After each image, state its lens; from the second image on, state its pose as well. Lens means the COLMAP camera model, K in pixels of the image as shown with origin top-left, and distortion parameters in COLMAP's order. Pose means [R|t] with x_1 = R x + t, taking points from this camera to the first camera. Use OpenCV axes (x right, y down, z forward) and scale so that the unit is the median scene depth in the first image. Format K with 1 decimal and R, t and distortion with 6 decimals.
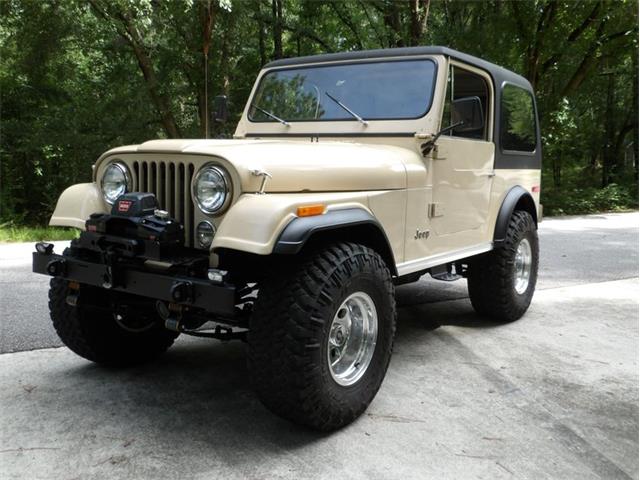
lens RADIAL K [[640.3, 0, 322.0], [0, 640.3, 239.0], [0, 0, 1]] dist [-0.022062, 0.009672]
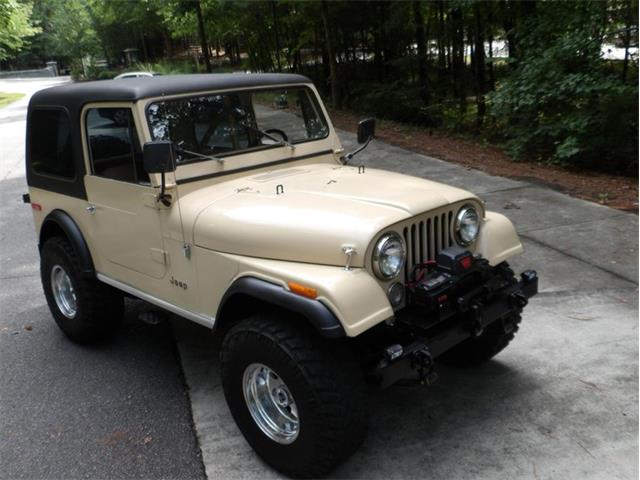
lens RADIAL K [[640.0, 0, 319.5], [0, 640.0, 236.3], [0, 0, 1]] dist [-0.018651, -0.003426]
pose [[0.171663, -0.297168, 0.939267, -1.118715], [0.189055, 0.945637, 0.264631, -0.353542], [-0.966845, 0.132146, 0.218512, 0.805228]]
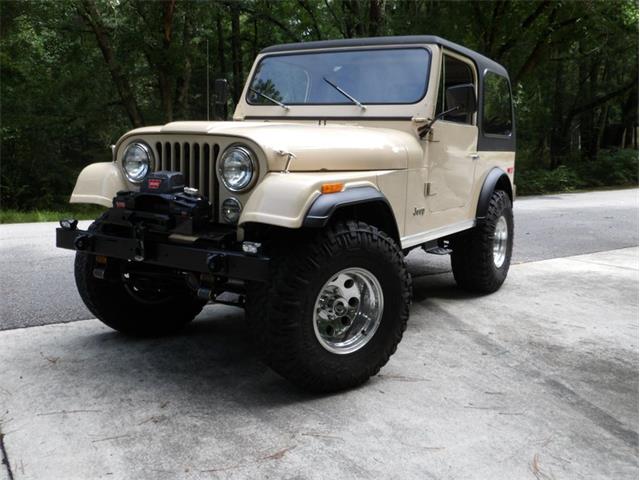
lens RADIAL K [[636.9, 0, 319.9], [0, 636.9, 234.5], [0, 0, 1]] dist [-0.025996, 0.000513]
pose [[0.997548, -0.006782, 0.069657, -0.087714], [0.005313, 0.999760, 0.021254, 0.008863], [-0.069784, -0.020832, 0.997345, -0.062158]]
